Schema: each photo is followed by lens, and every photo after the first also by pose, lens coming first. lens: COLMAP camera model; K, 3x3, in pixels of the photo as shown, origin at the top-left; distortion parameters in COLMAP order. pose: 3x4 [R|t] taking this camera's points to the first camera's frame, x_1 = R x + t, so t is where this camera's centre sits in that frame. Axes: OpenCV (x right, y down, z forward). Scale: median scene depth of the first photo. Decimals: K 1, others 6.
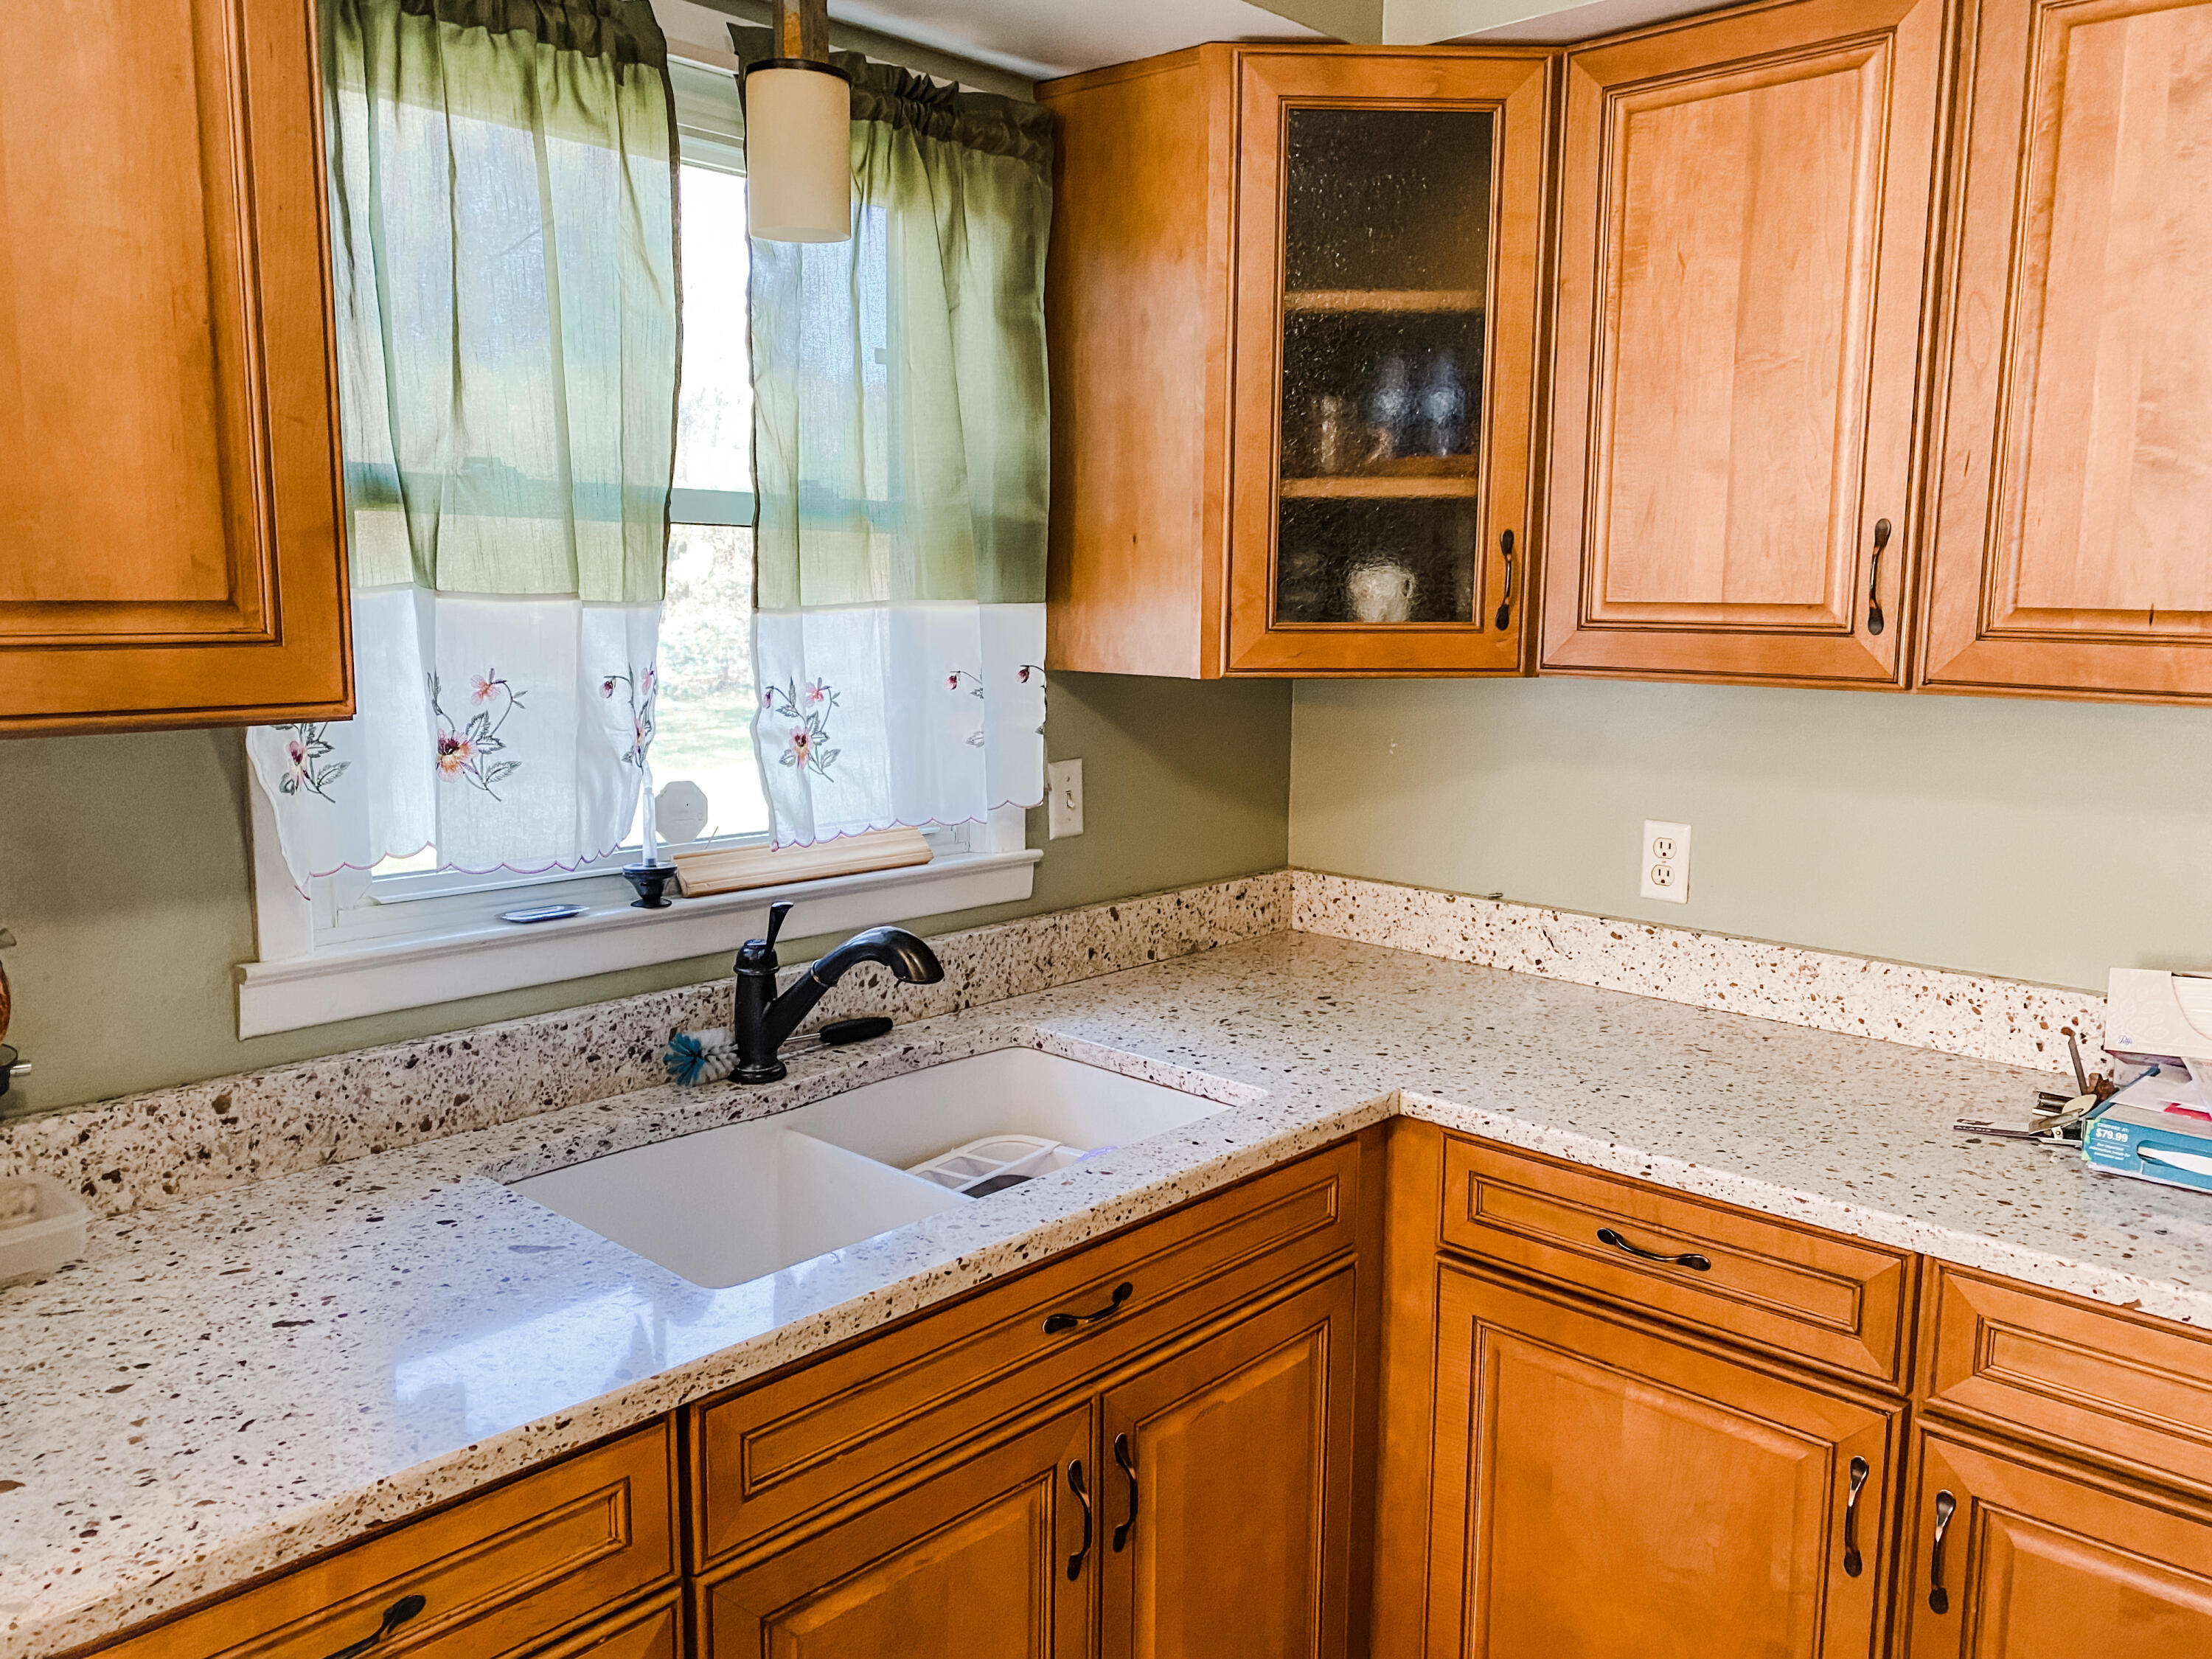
lens RADIAL K [[1687.7, 0, 1102.4], [0, 1687.7, 815.6], [0, 0, 1]] dist [0.048288, -0.064804]
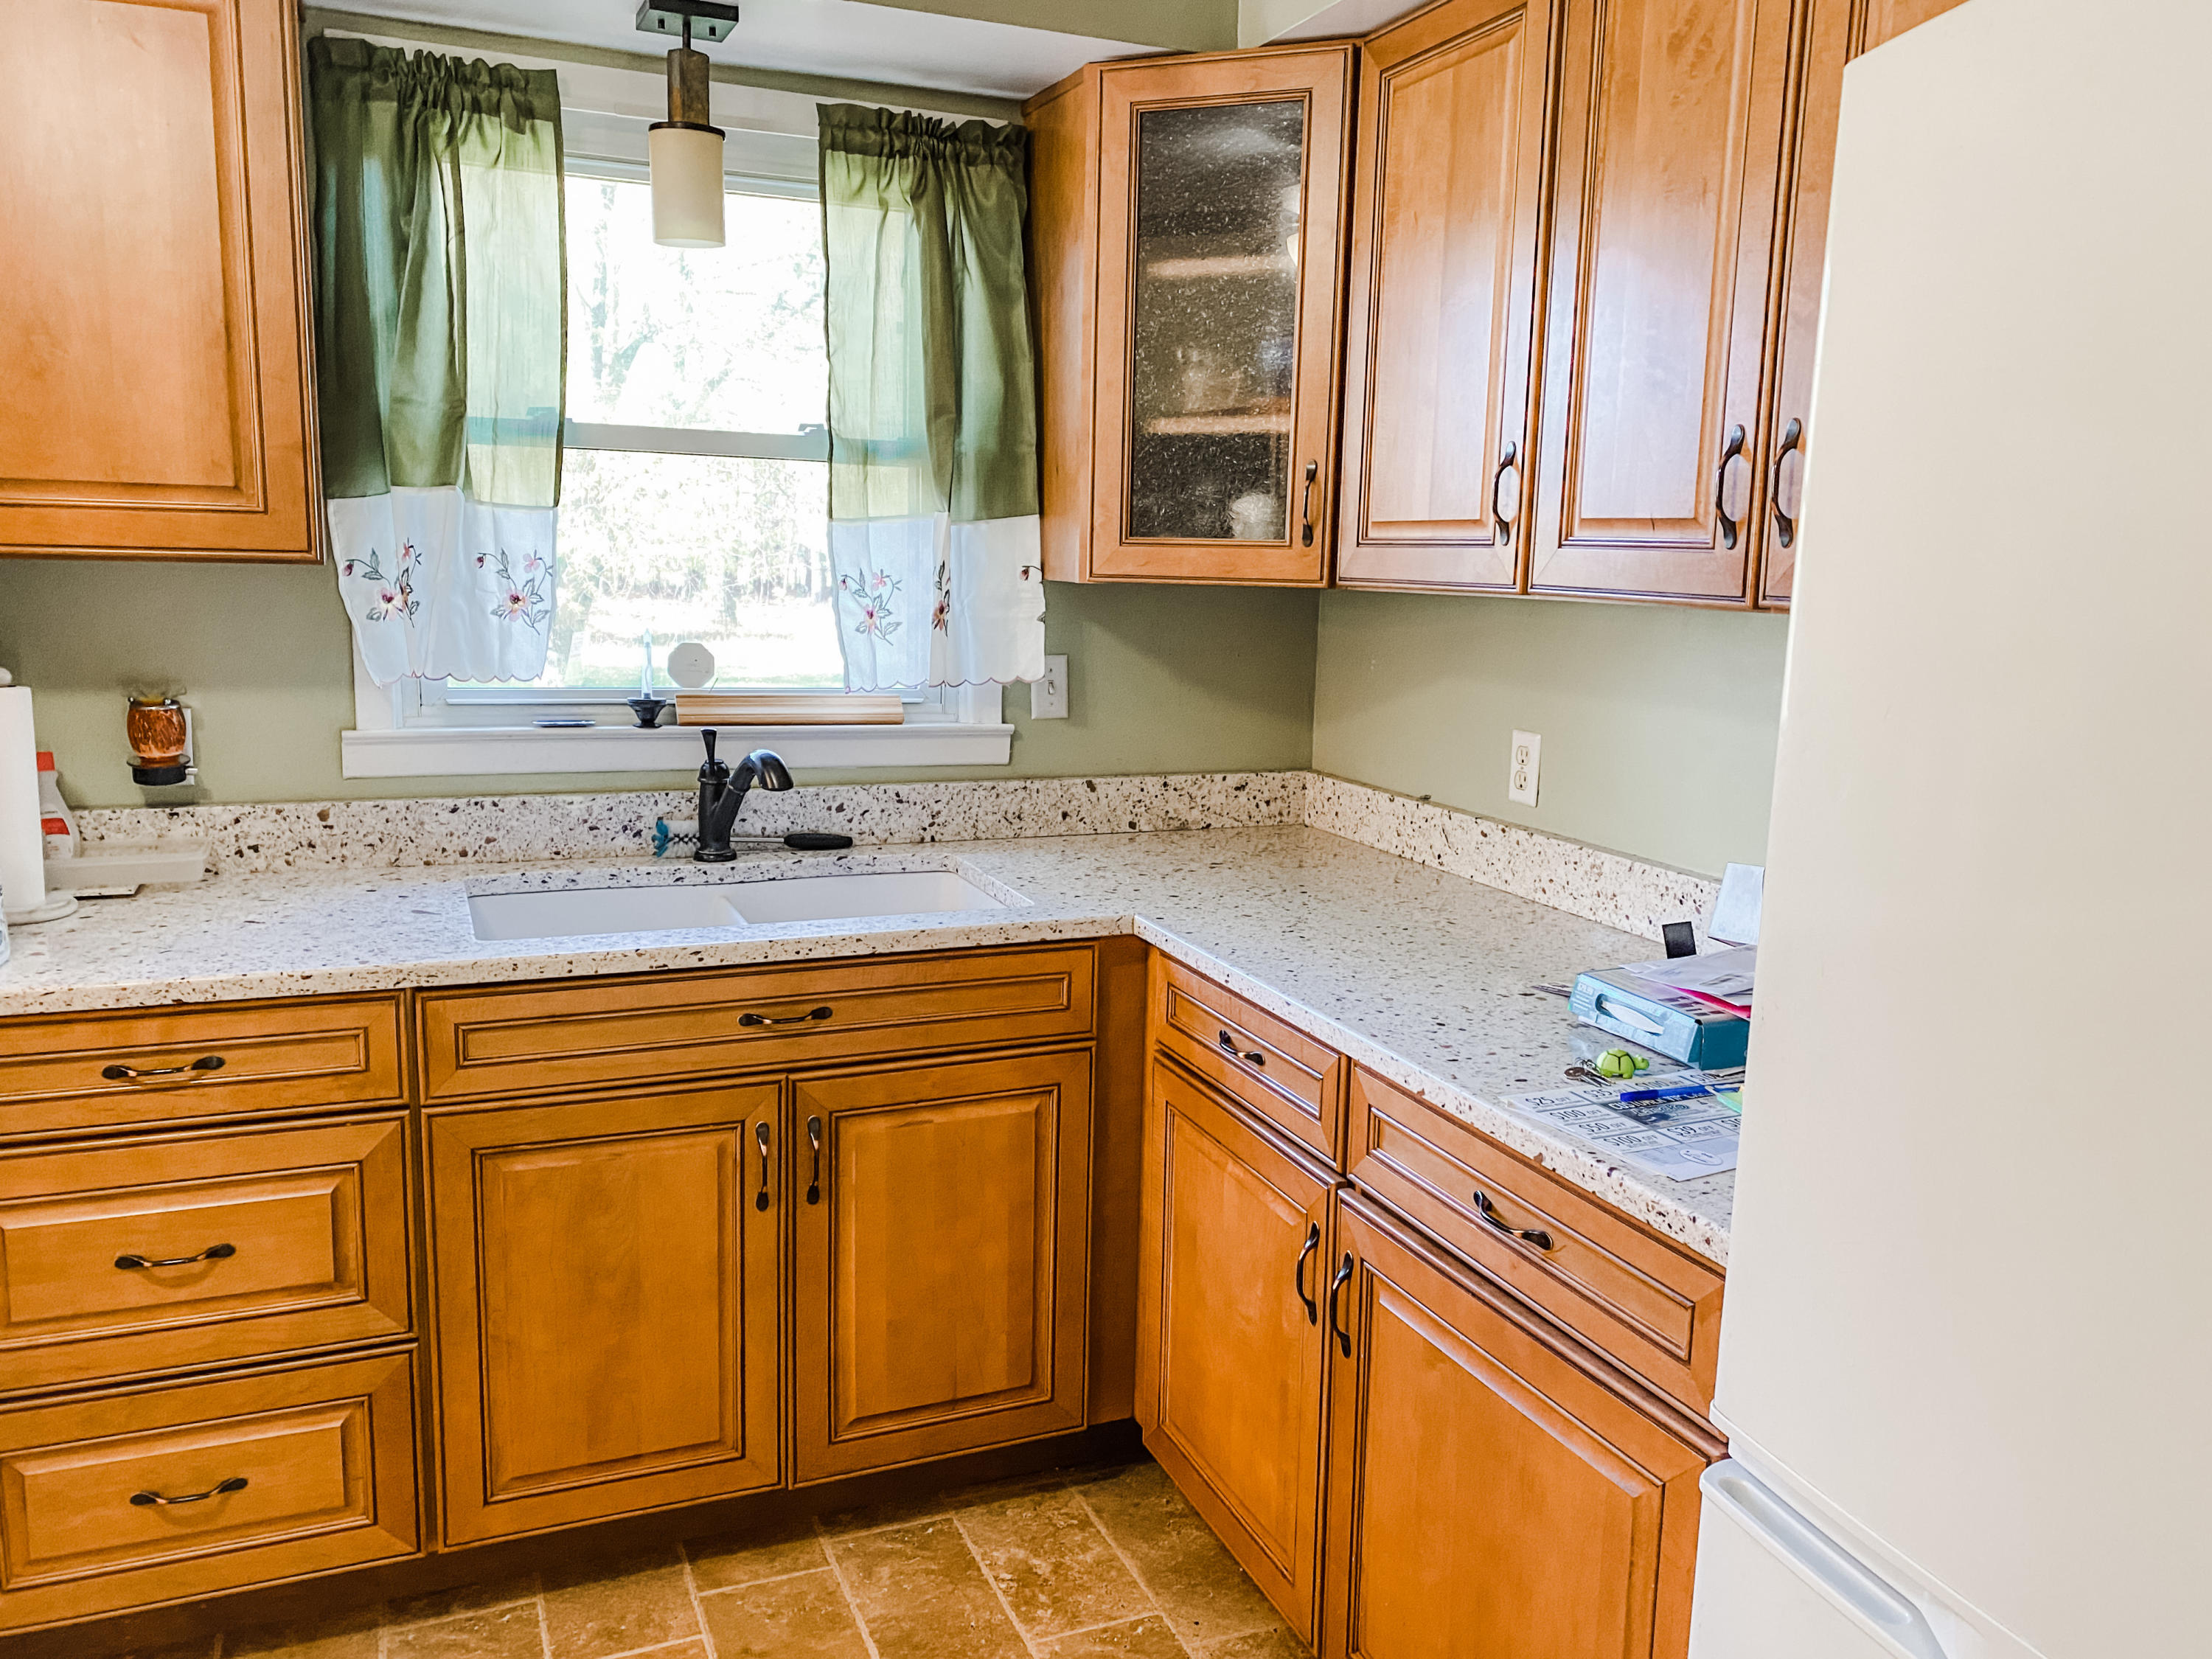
lens RADIAL K [[1687.7, 0, 1115.7], [0, 1687.7, 813.9], [0, 0, 1]] dist [0.048288, -0.064804]
pose [[0.910784, 0.078295, -0.405393, 0.700381], [-0.074597, 0.996902, 0.024942, 0.063933], [0.406090, 0.007524, 0.913802, -0.133185]]
